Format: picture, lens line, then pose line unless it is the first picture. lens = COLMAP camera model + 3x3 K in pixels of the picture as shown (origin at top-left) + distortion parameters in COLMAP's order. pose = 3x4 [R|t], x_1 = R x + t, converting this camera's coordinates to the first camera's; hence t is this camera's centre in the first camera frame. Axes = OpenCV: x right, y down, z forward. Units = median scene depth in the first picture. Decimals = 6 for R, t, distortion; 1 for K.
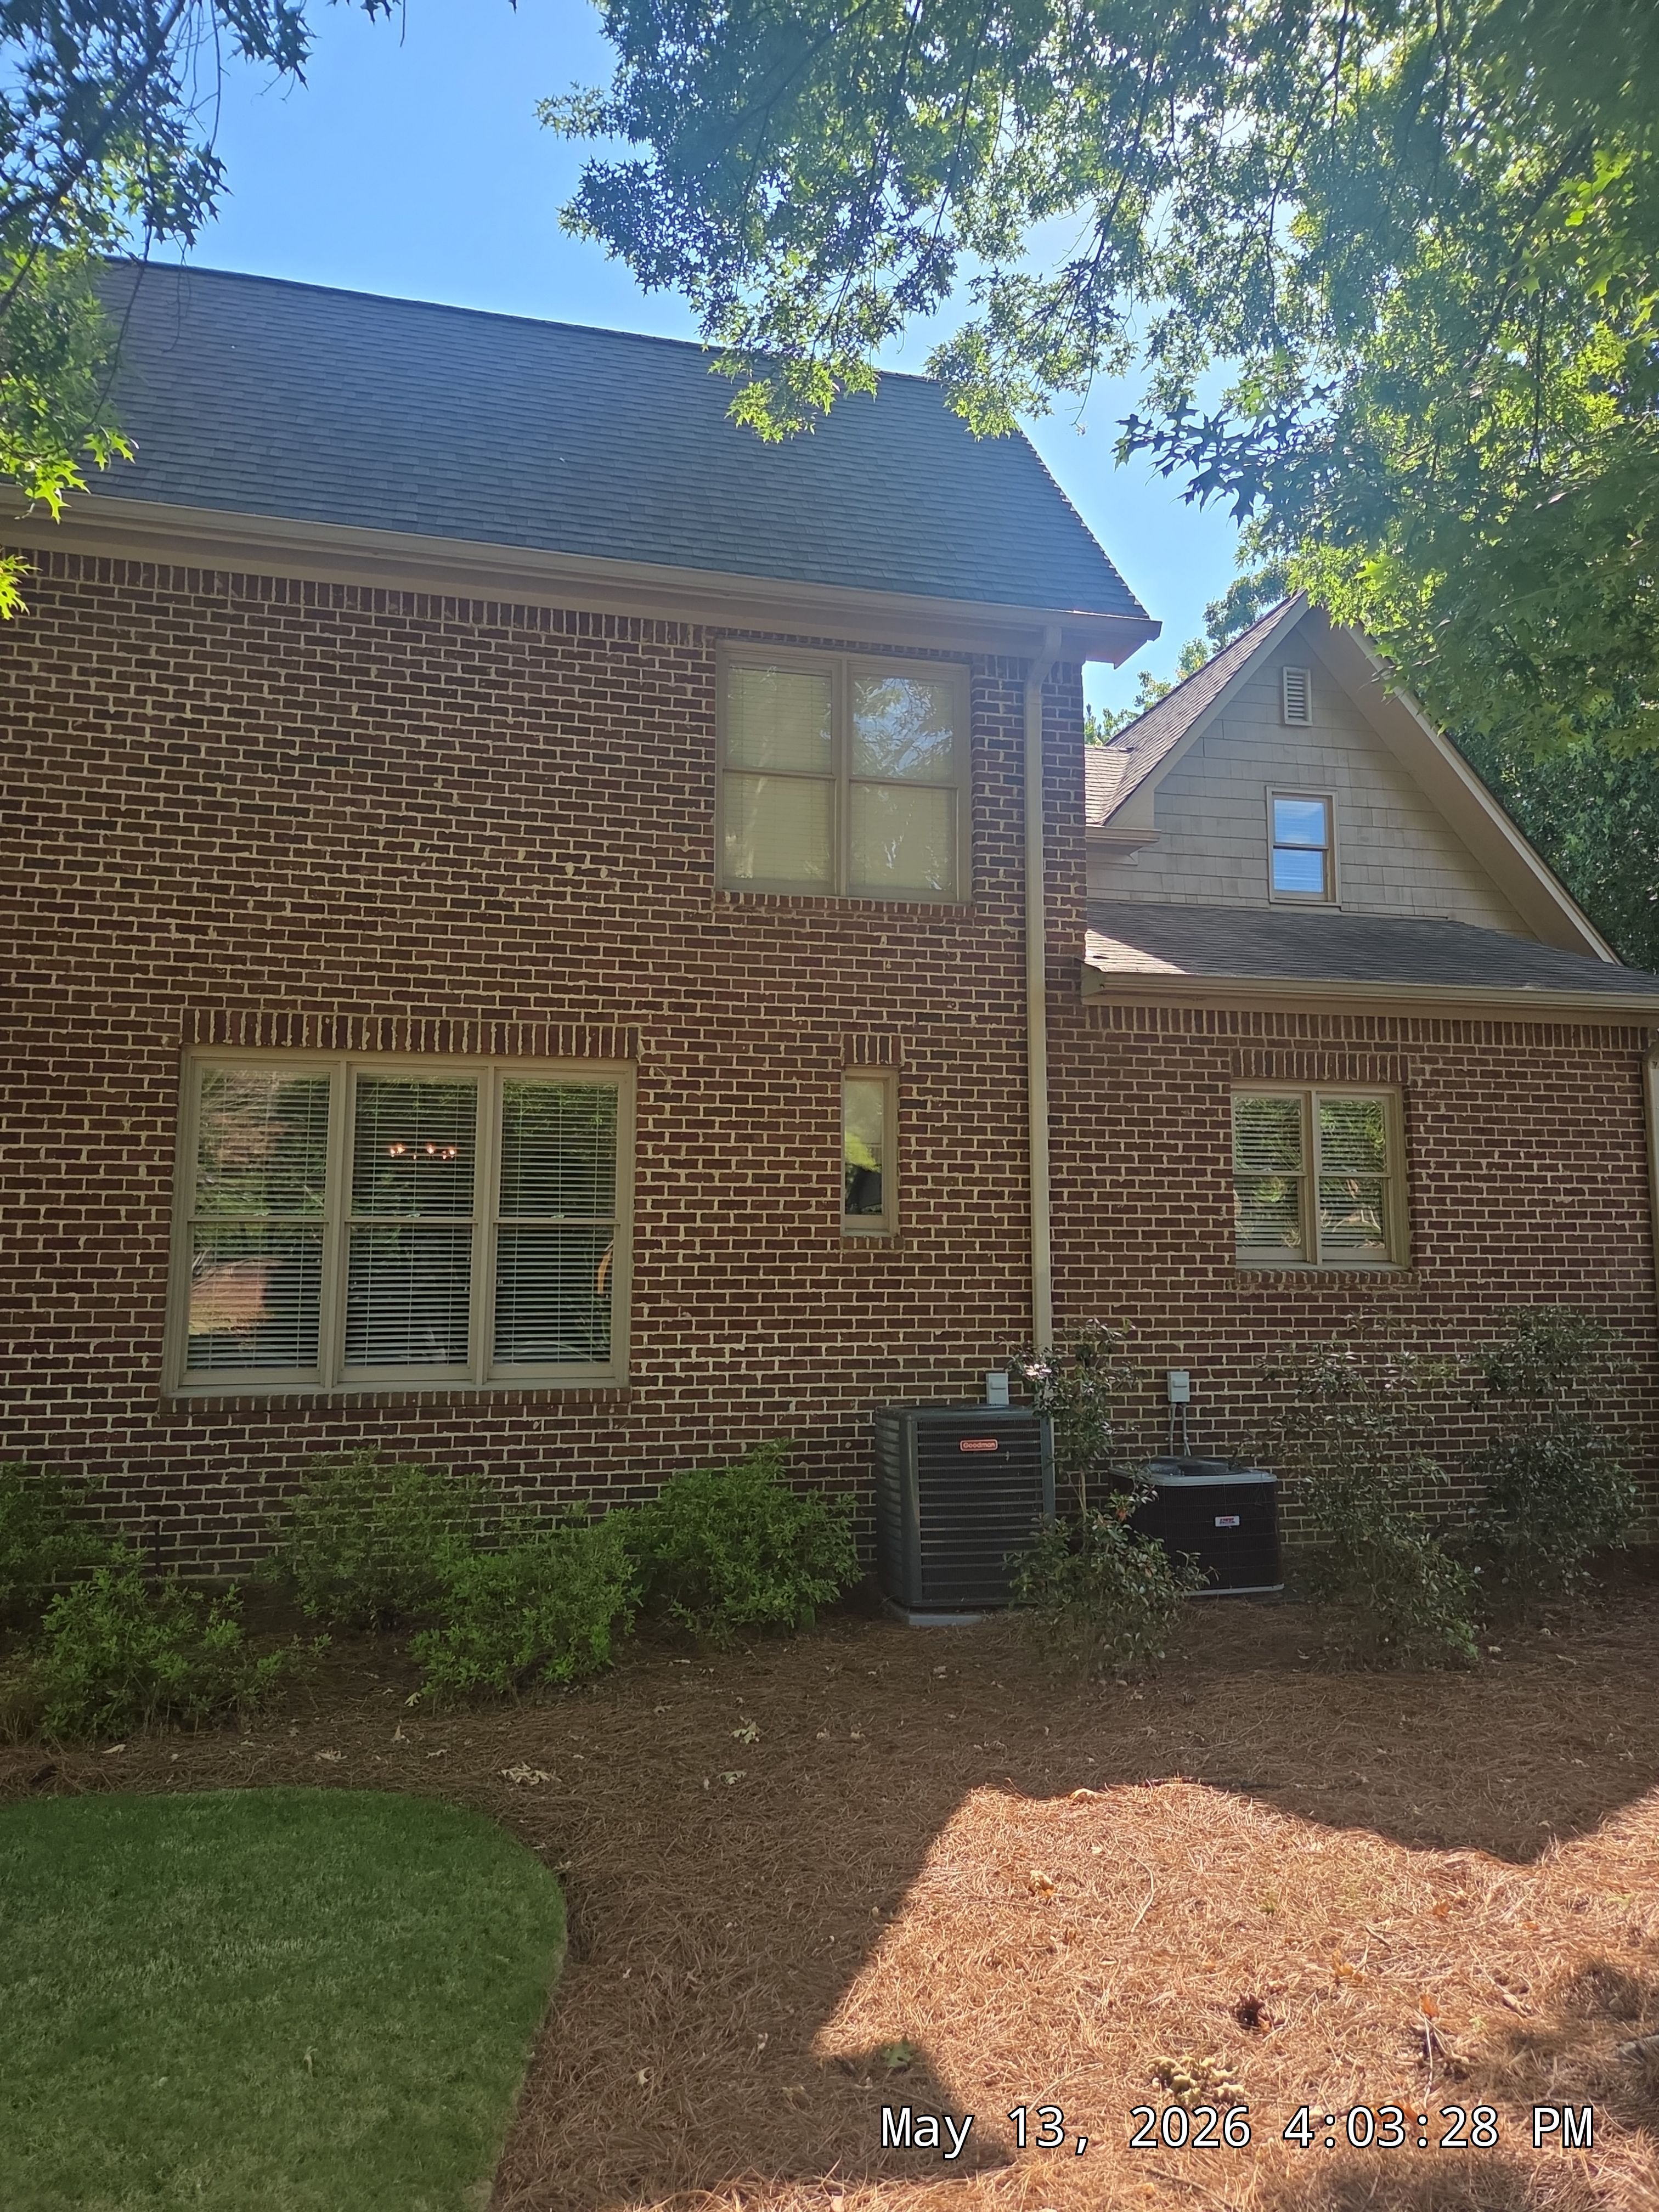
lens RADIAL K [[1522.9, 0, 829.5], [0, 1522.9, 1106.0], [0, 0, 1]] dist [0.084811, -0.199110]
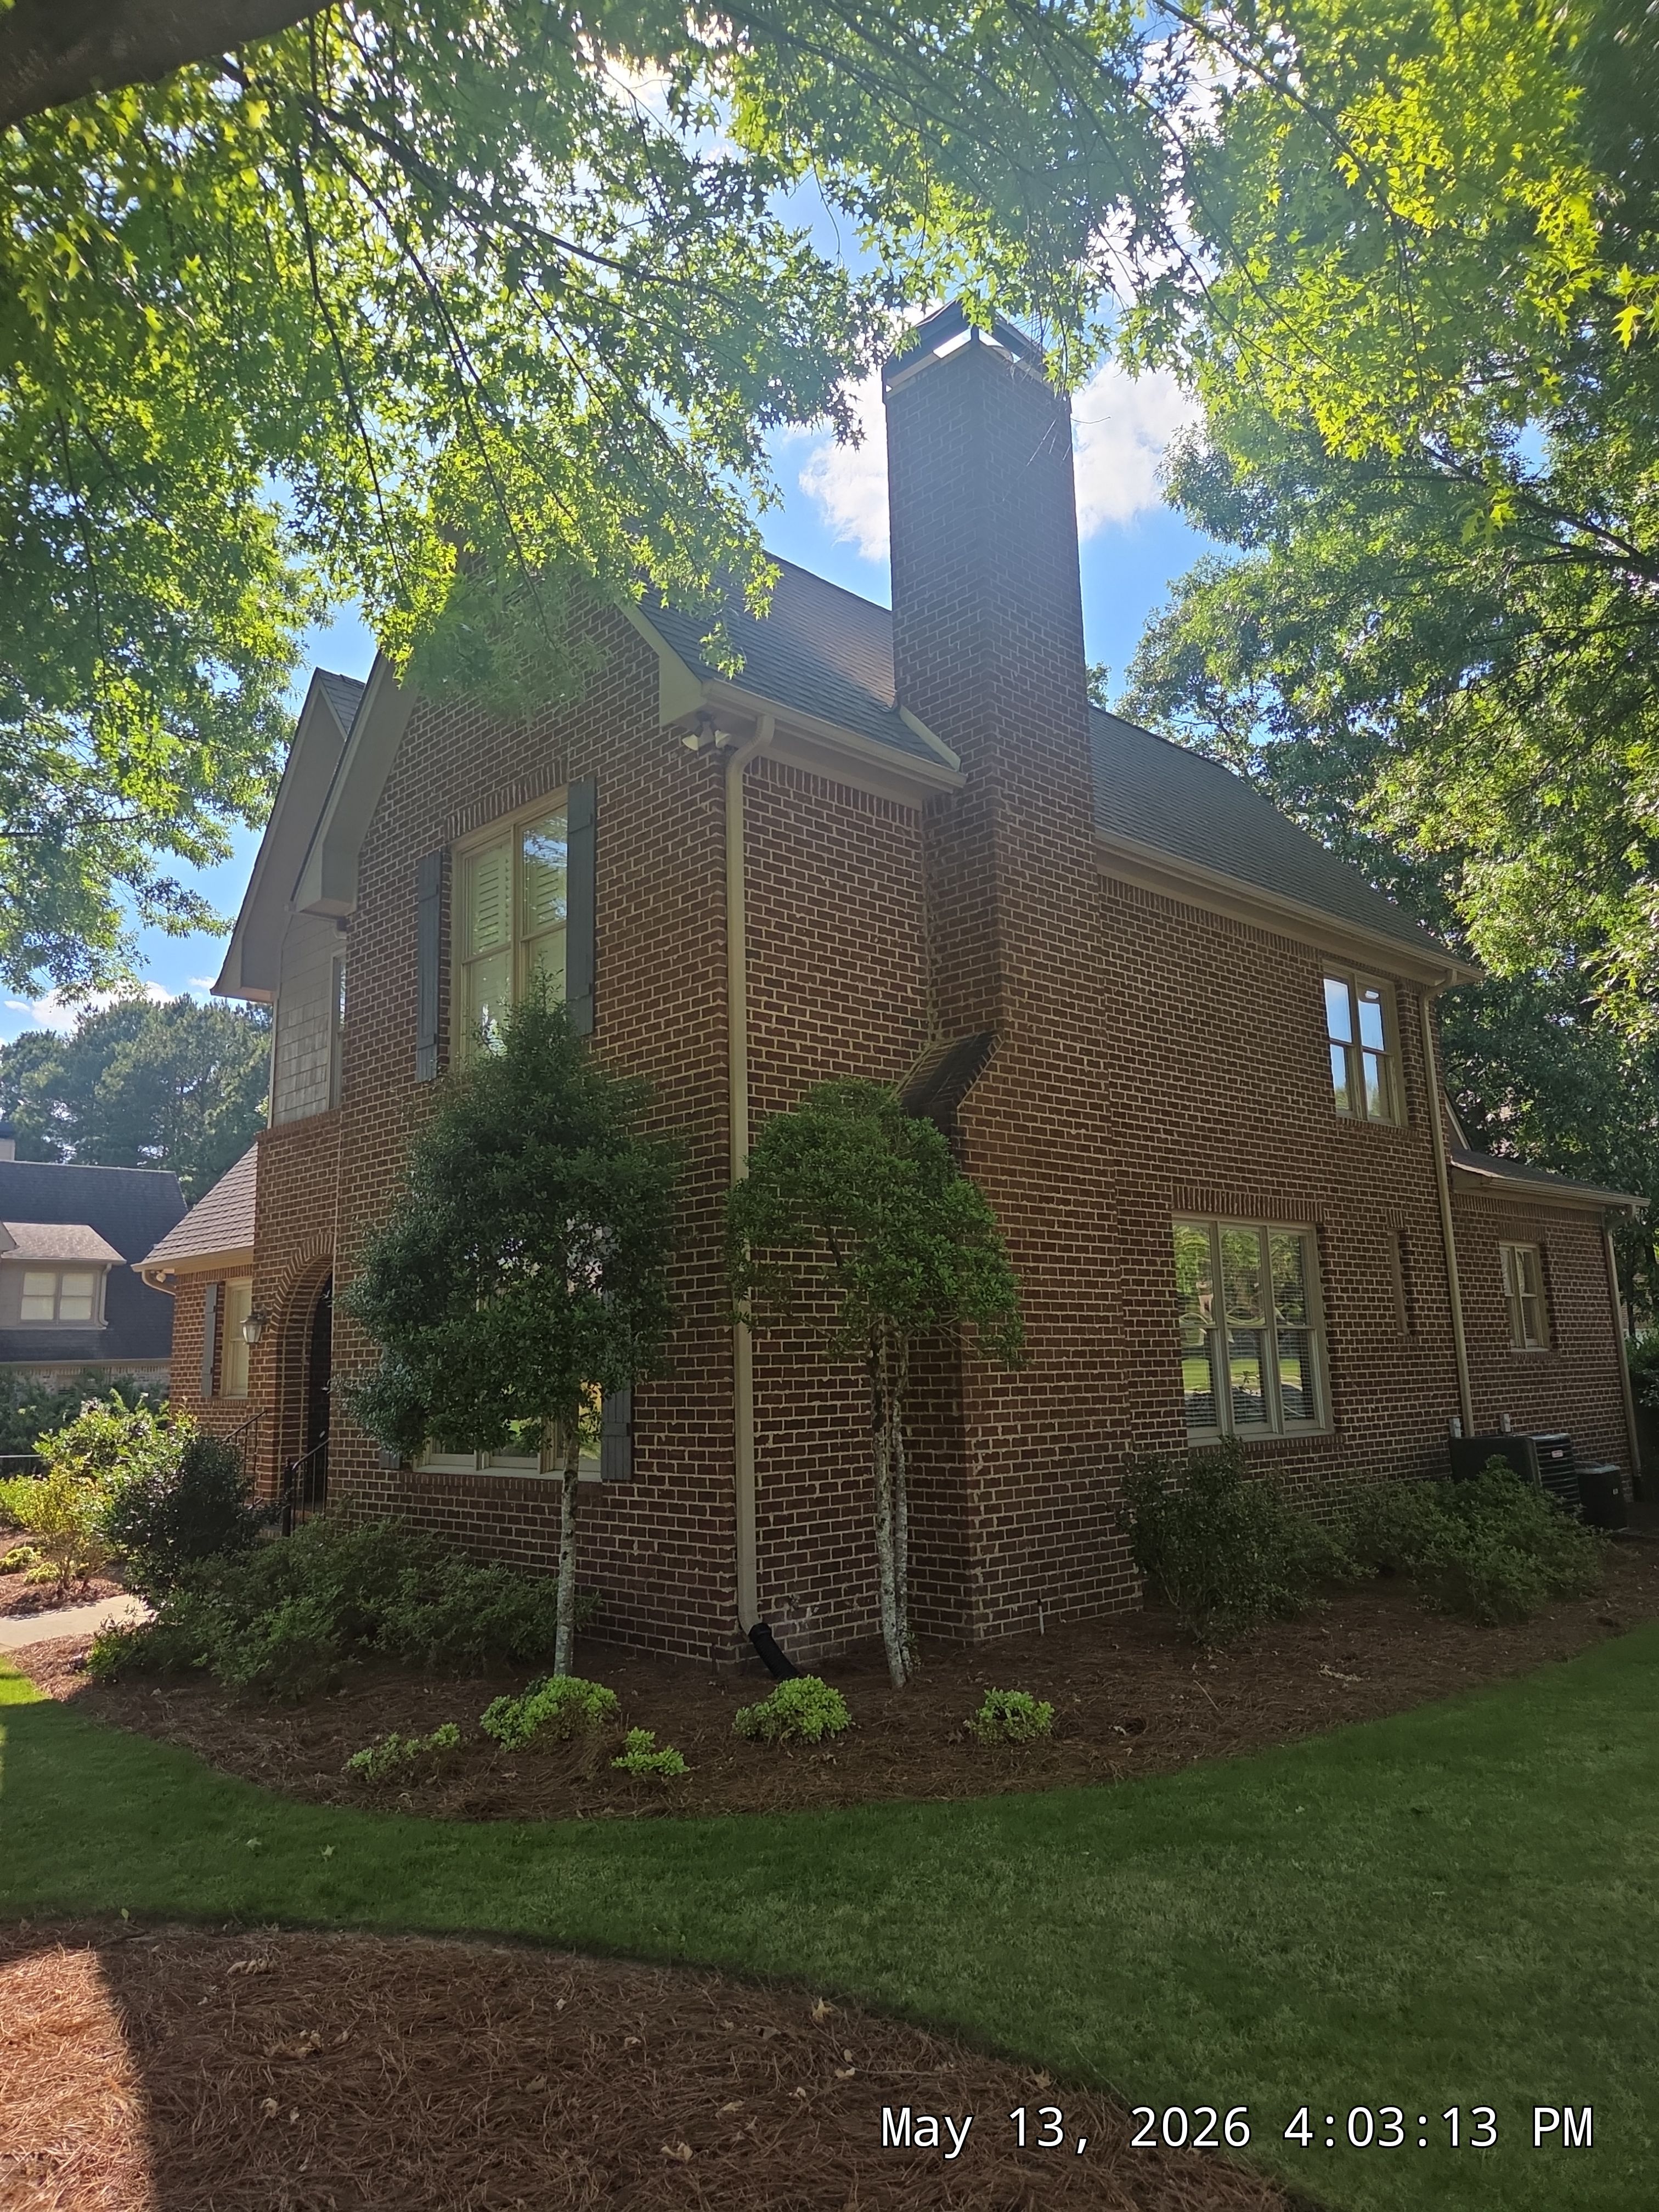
lens RADIAL K [[1522.9, 0, 829.5], [0, 1522.9, 1106.0], [0, 0, 1]] dist [0.084811, -0.199110]
pose [[0.864452, 0.059826, 0.499143, -1.211677], [-0.025574, 0.996841, -0.075189, -0.016626], [-0.502065, 0.052232, 0.863251, -0.103425]]
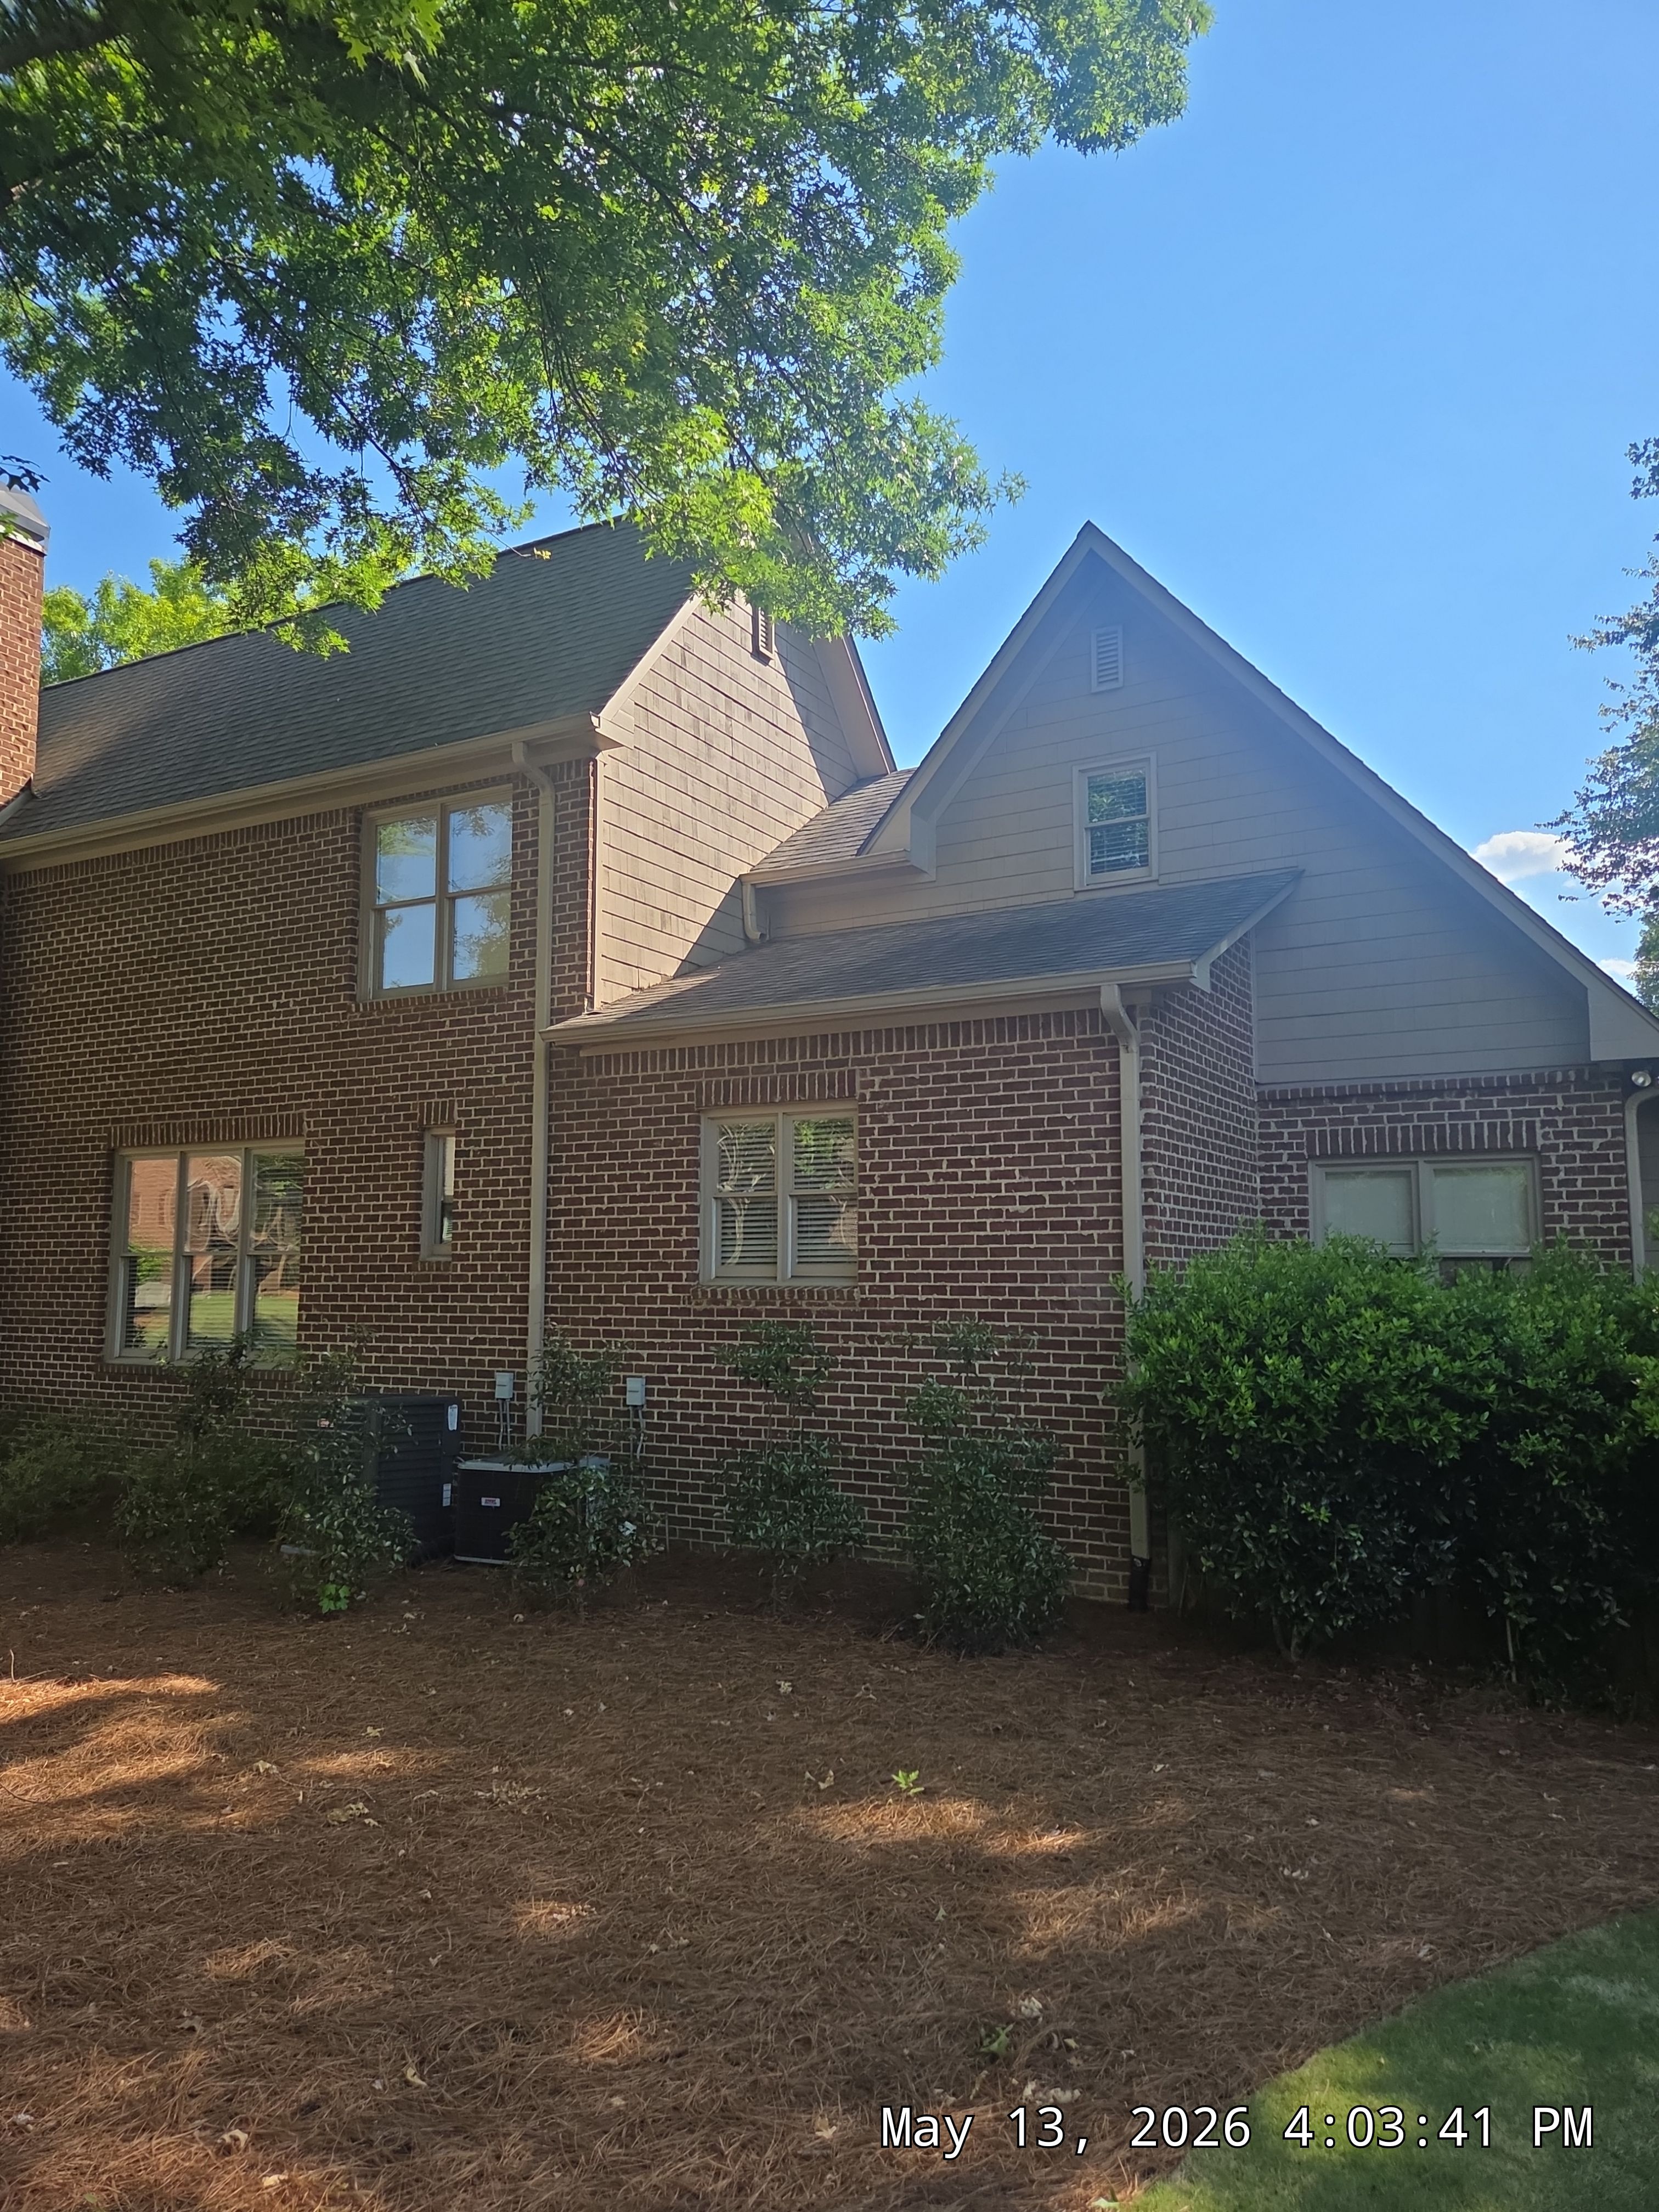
lens RADIAL K [[1522.9, 0, 829.5], [0, 1522.9, 1106.0], [0, 0, 1]] dist [0.084811, -0.199110]
pose [[0.730834, -0.076520, -0.678252, 1.039623], [0.078392, 0.996530, -0.027959, 0.016948], [0.678038, -0.032736, 0.734297, 0.267558]]
